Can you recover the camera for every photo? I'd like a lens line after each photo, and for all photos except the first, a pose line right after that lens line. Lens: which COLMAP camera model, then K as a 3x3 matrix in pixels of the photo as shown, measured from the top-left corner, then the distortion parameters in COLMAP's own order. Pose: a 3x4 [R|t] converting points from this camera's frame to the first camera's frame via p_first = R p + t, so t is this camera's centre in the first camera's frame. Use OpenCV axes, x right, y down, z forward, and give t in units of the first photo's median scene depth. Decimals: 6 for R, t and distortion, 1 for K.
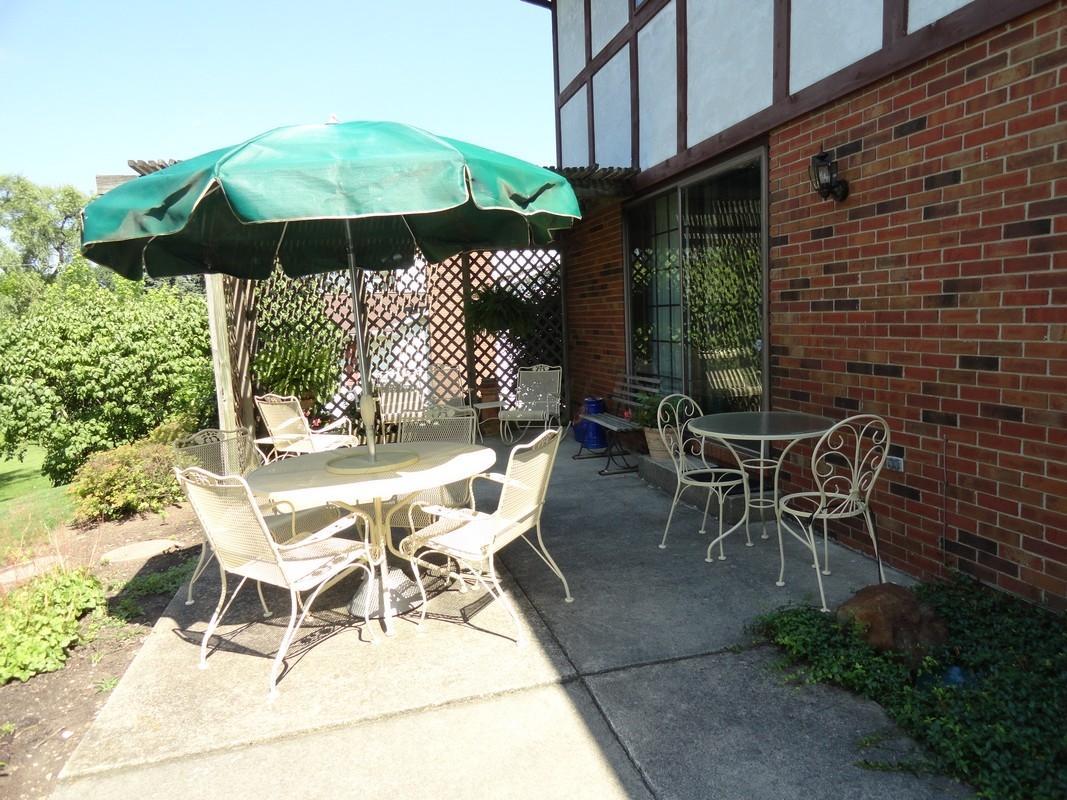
lens RADIAL K [[738.9, 0, 533.3], [0, 738.9, 401.2], [0, 0, 1]] dist [0.000118, 0.000079]
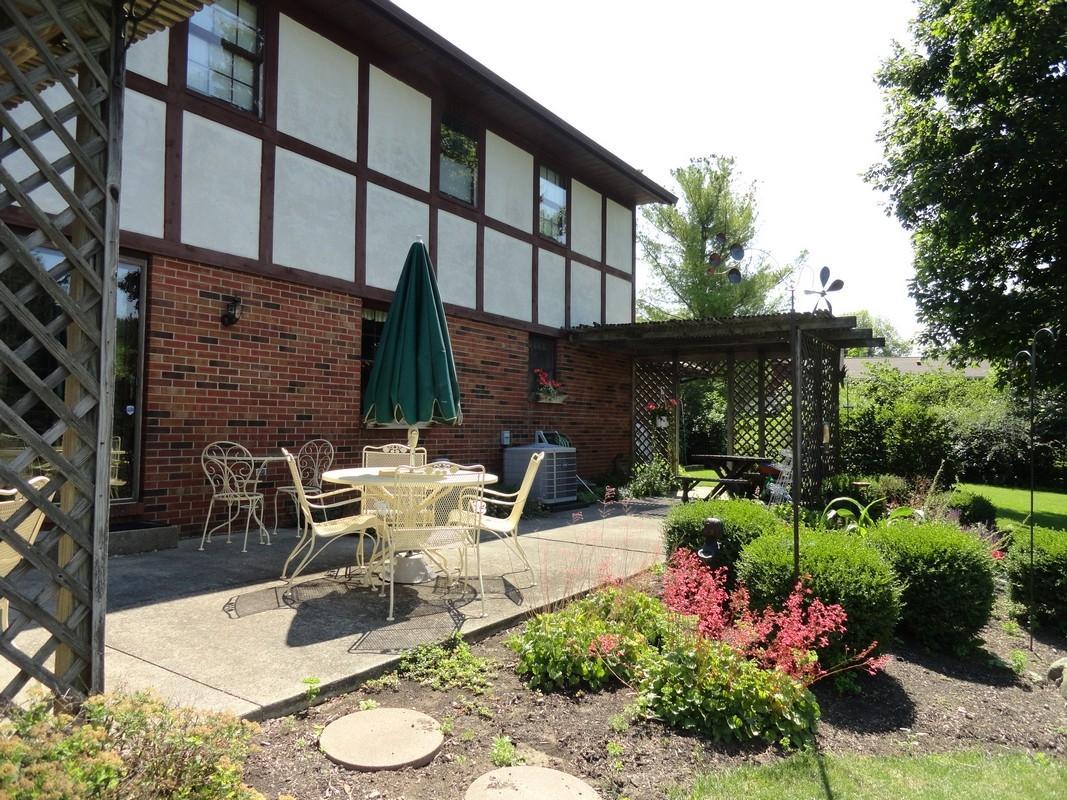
lens RADIAL K [[738.9, 0, 533.3], [0, 738.9, 400.5], [0, 0, 1]] dist [0.000118, 0.000079]
pose [[-0.670004, 0.067905, 0.739245, -1.461801], [0.106648, 0.994283, 0.005328, -0.035643], [-0.734657, 0.082409, -0.673416, 1.824785]]
